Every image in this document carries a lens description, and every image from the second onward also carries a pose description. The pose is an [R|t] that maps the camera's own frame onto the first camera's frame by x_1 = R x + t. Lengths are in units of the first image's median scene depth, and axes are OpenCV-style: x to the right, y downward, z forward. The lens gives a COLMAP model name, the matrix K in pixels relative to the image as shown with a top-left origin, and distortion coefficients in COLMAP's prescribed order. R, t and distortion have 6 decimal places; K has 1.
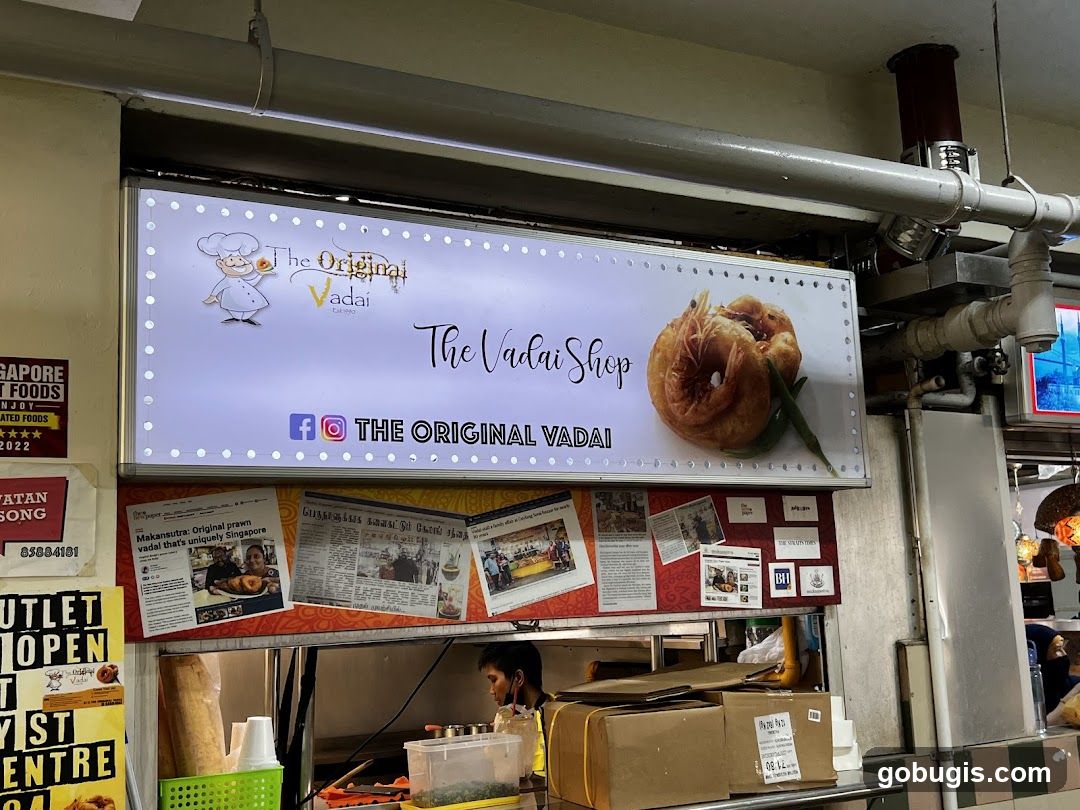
lens RADIAL K [[1215.0, 0, 540.5], [0, 1215.0, 402.3], [0, 0, 1]] dist [0.049834, 0.000000]
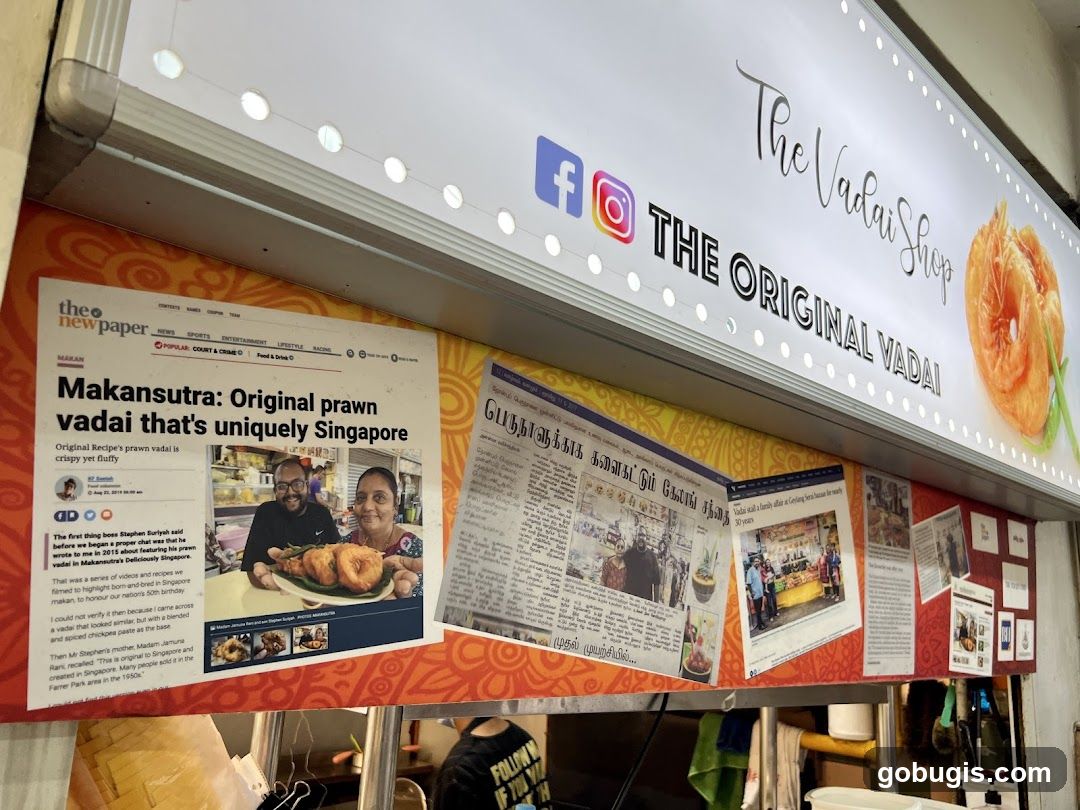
lens RADIAL K [[832.2, 0, 518.6], [0, 832.2, 414.7], [0, 0, 1]] dist [0.028138, -0.024743]
pose [[0.963773, 0.136951, 0.228879, -0.247676], [-0.118338, 0.988587, -0.093227, 0.116751], [-0.239034, 0.062765, 0.968981, 0.714919]]
